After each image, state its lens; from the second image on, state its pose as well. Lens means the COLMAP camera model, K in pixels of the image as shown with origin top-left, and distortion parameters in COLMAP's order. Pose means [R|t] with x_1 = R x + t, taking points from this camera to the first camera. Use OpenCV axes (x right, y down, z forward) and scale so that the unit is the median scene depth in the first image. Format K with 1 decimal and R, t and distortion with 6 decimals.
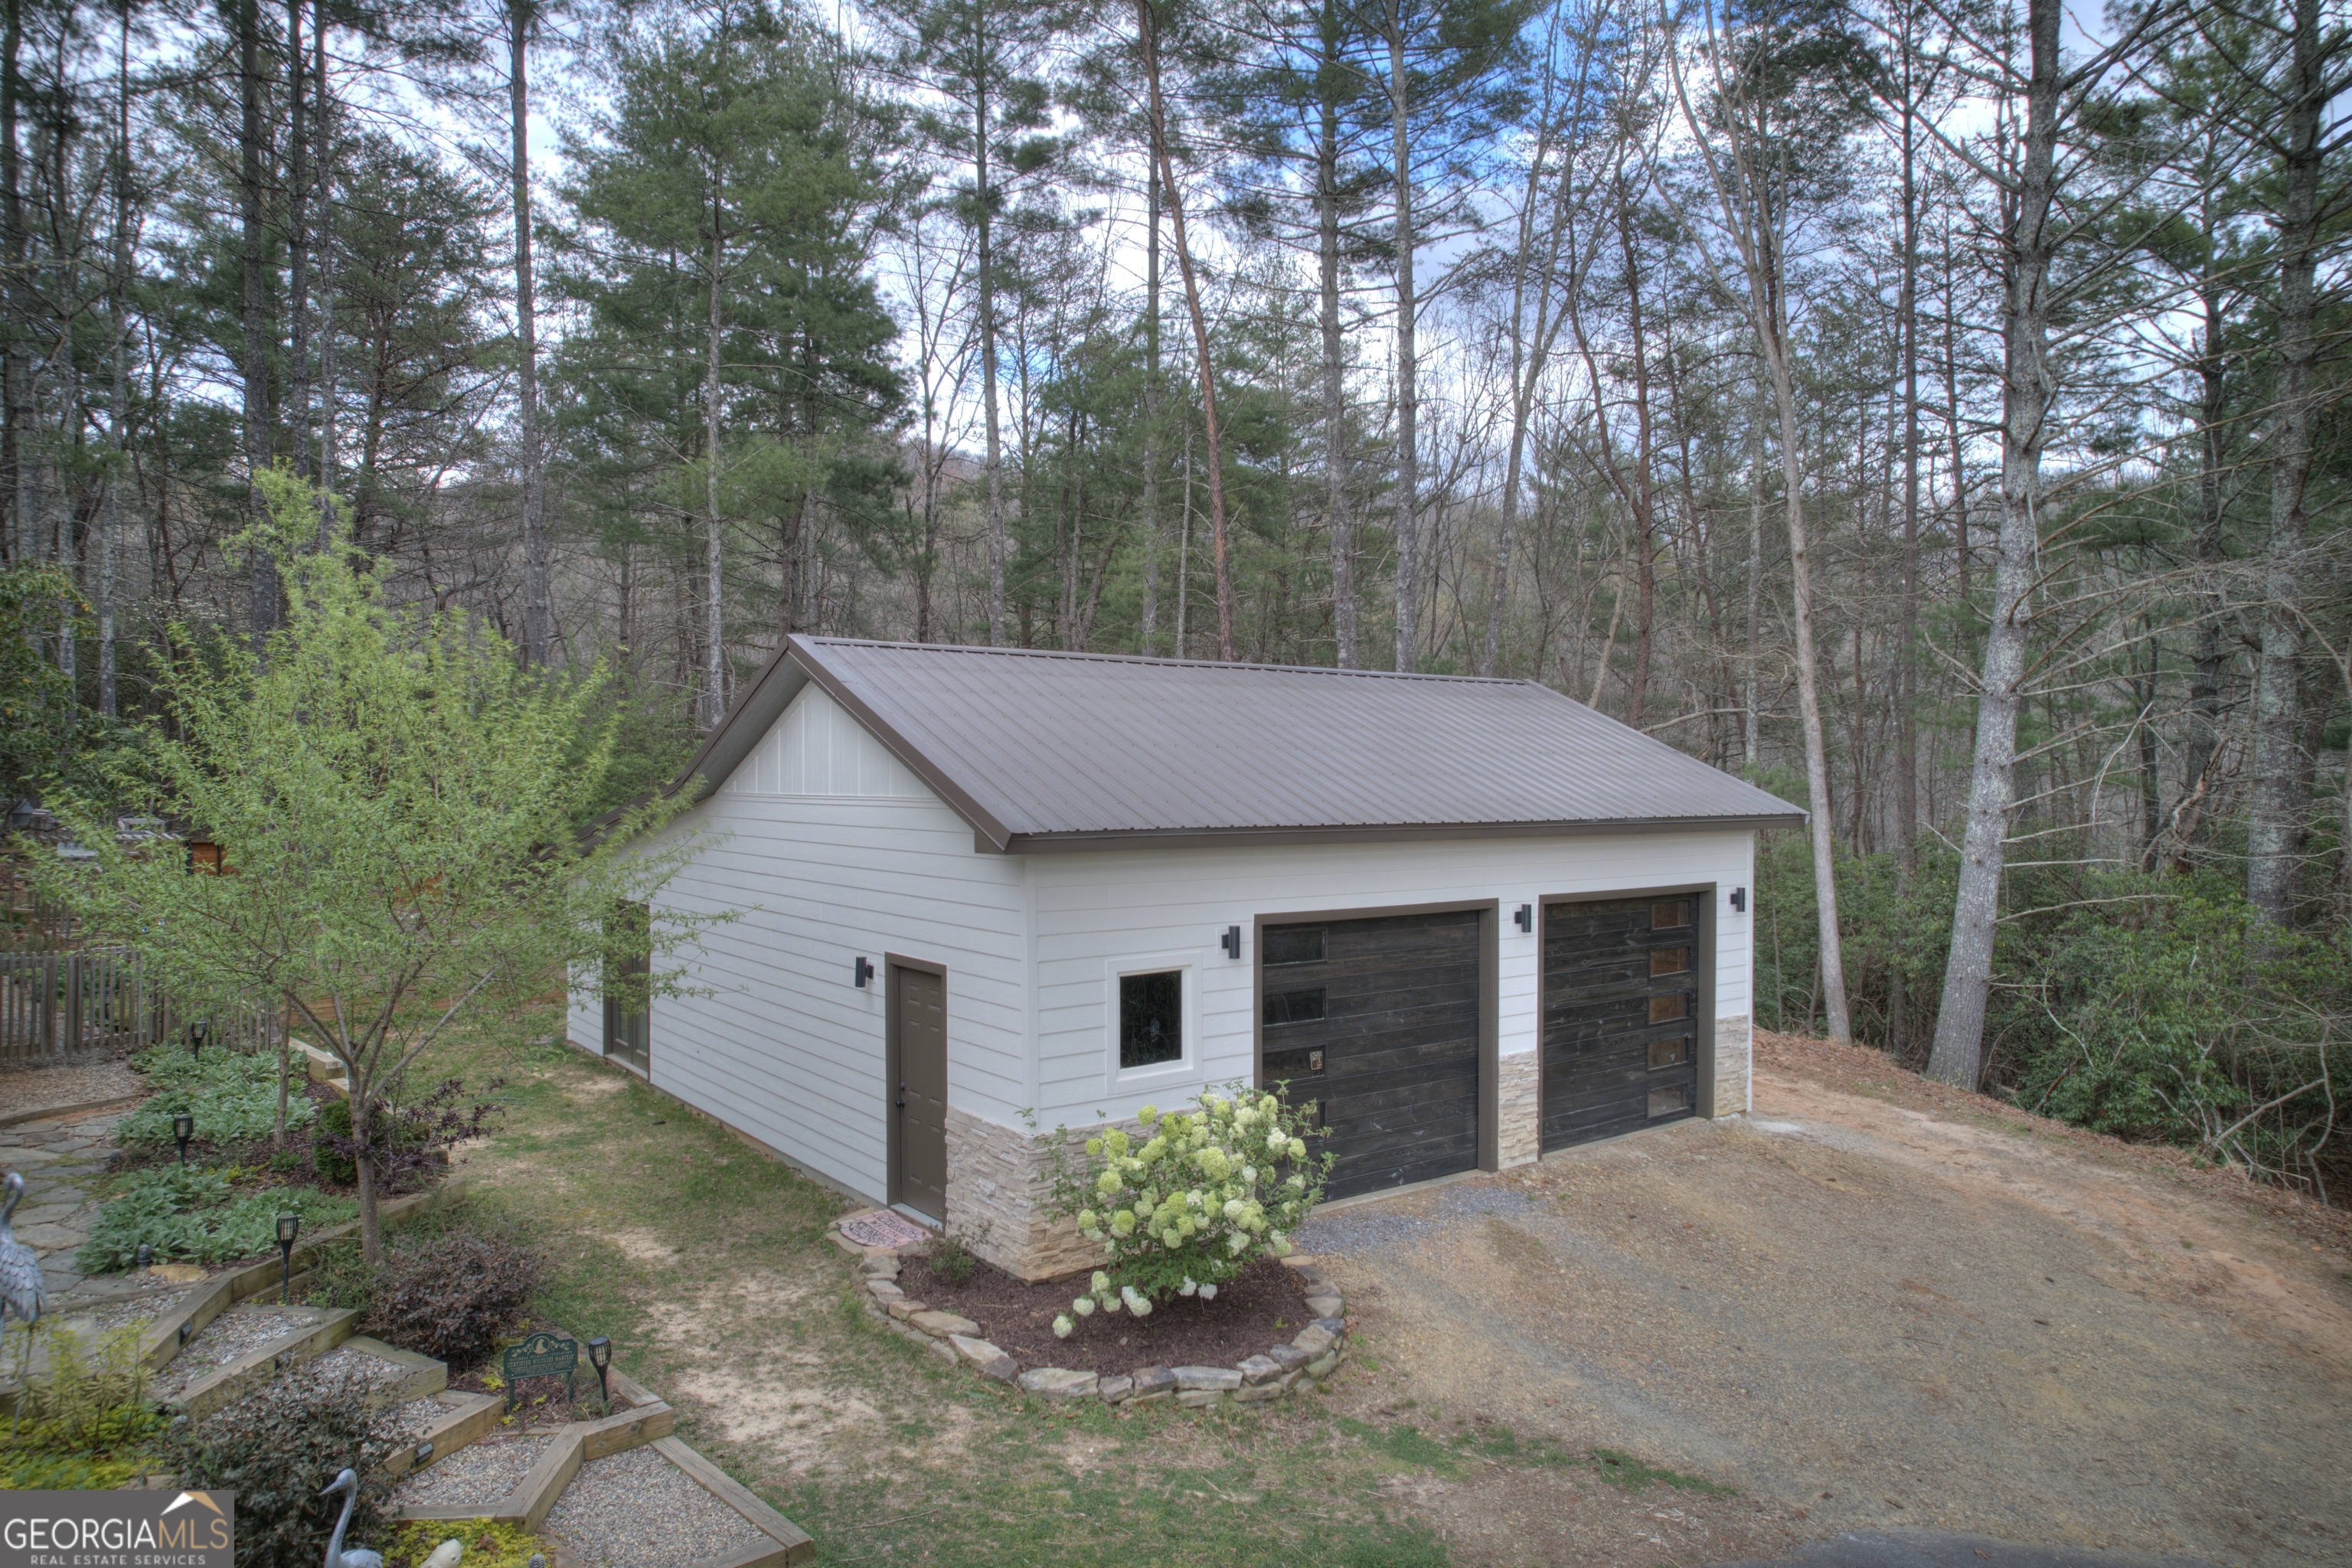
lens RADIAL K [[1495.4, 0, 1190.3], [0, 1495.4, 778.2], [0, 0, 1]] dist [-0.057845, 0.054103]
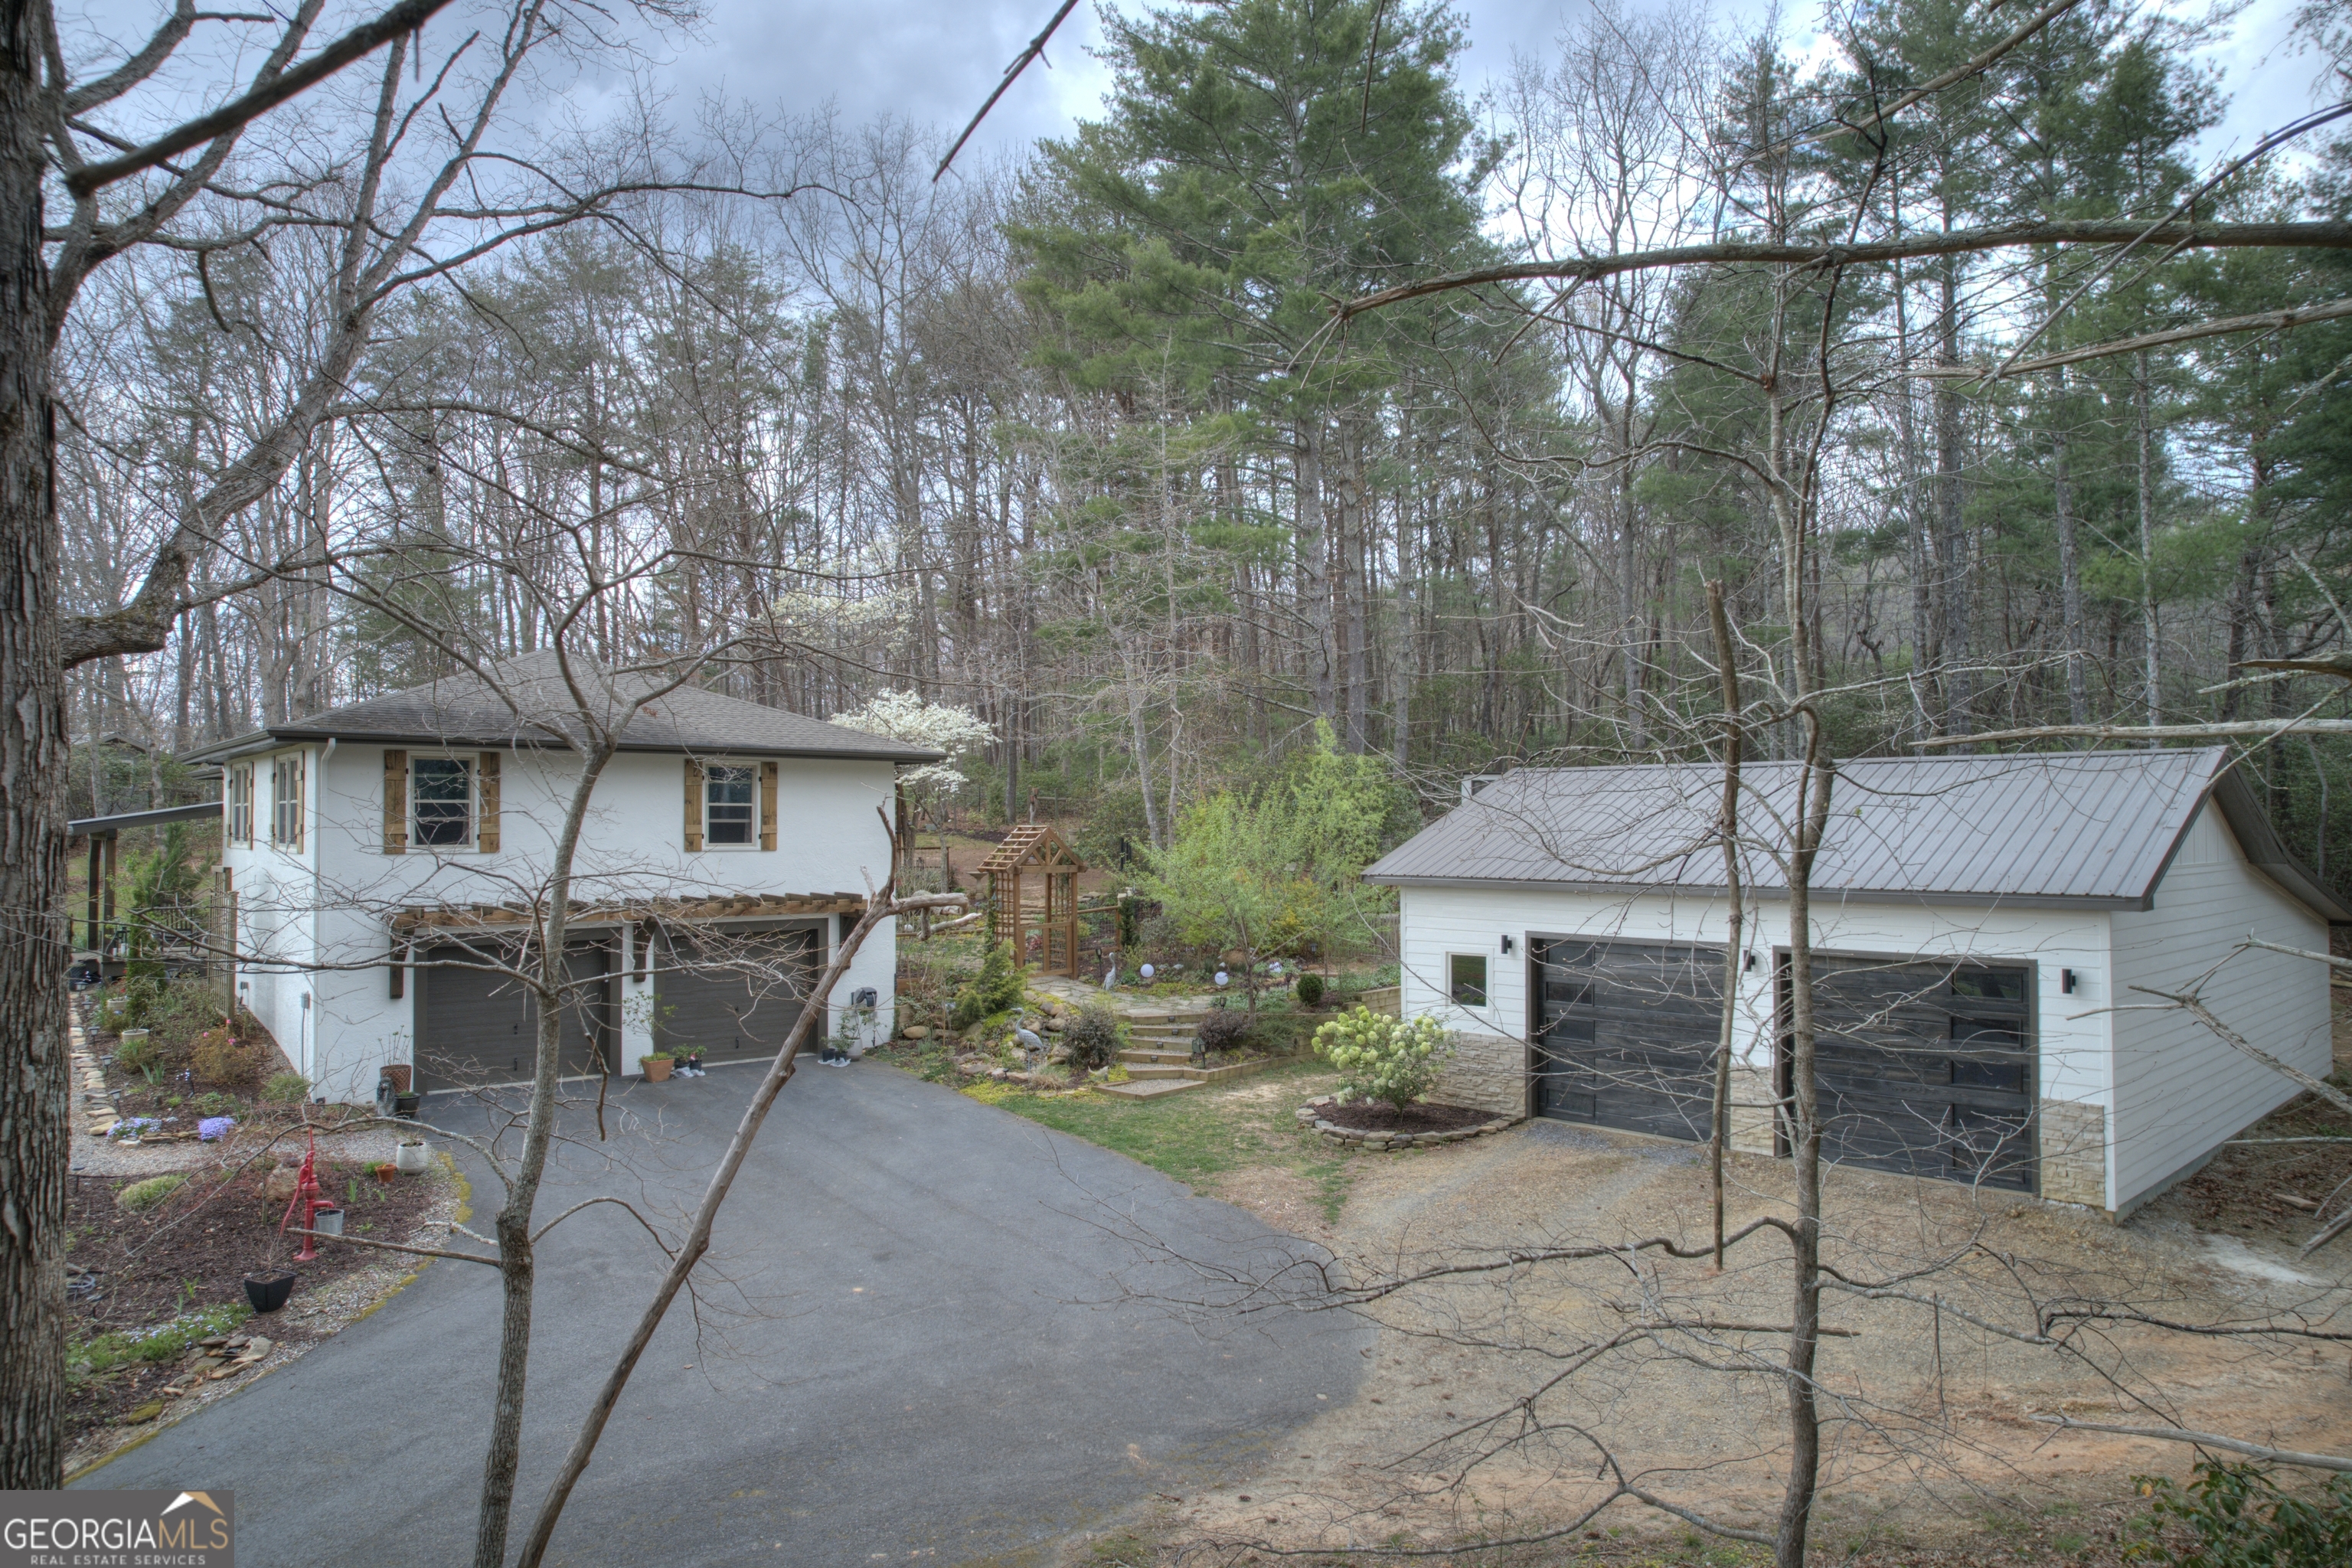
lens RADIAL K [[1495.4, 0, 1182.6], [0, 1495.4, 783.1], [0, 0, 1]] dist [-0.057845, 0.054103]
pose [[0.132359, -0.027077, -0.990832, 1.576577], [0.000623, 0.999629, -0.027234, -0.029145], [0.991202, 0.002987, 0.132327, 0.366086]]
